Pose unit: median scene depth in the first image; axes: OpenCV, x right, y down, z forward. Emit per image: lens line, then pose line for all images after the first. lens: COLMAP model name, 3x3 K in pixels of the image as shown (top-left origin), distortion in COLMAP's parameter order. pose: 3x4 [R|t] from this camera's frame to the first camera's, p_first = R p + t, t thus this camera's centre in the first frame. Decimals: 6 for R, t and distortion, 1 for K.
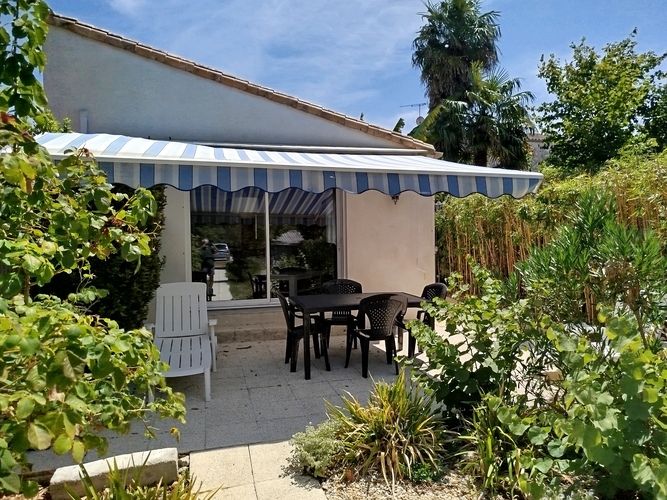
lens RADIAL K [[470.3, 0, 333.7], [0, 470.3, 250.3], [0, 0, 1]] dist [0.109070, 0.000776]
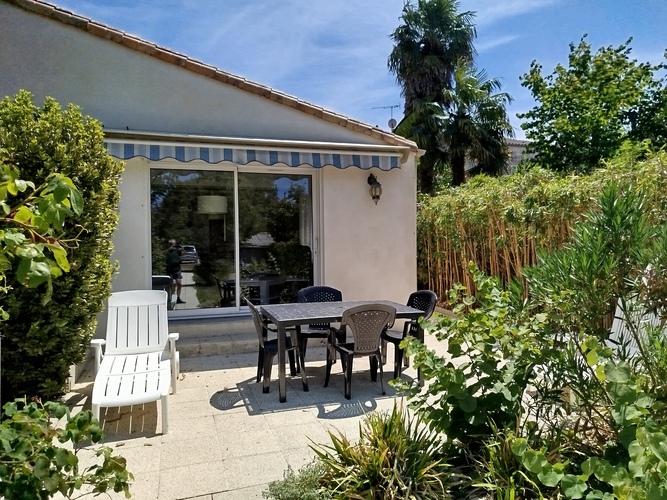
lens RADIAL K [[466.8, 0, 335.0], [0, 466.8, 247.1], [0, 0, 1]] dist [0.001504, 0.002175]
pose [[0.997697, 0.000280, 0.067828, -0.016022], [0.000399, 0.999950, -0.010004, -0.006198], [-0.067827, 0.010008, 0.997647, 0.117055]]
